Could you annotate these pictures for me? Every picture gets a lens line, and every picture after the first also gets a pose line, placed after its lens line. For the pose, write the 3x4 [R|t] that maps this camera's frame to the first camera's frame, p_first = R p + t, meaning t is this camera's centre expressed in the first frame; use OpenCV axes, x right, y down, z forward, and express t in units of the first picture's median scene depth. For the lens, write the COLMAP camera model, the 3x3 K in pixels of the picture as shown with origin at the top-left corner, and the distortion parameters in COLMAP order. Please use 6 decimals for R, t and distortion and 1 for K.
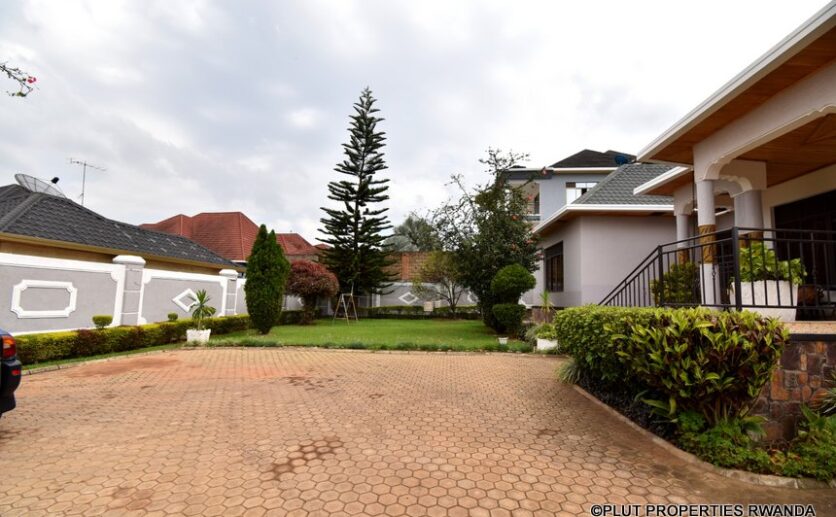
lens RADIAL K [[369.3, 0, 416.5], [0, 369.3, 263.2], [0, 0, 1]] dist [-0.016052, -0.001044]
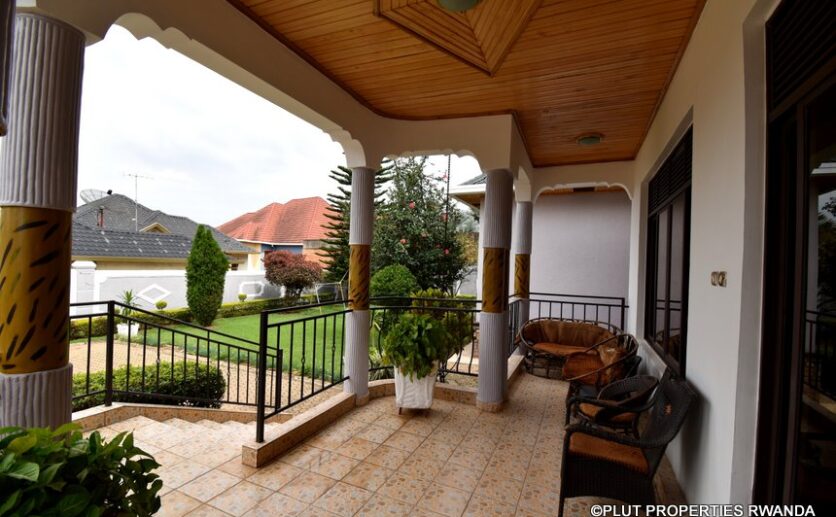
lens RADIAL K [[369.3, 0, 416.5], [0, 369.3, 263.2], [0, 0, 1]] dist [-0.016052, -0.001044]
pose [[0.930704, -0.001551, -0.365770, 0.686824], [0.032872, 0.996299, 0.079420, -0.072323], [0.364293, -0.085940, 0.927310, 0.286829]]
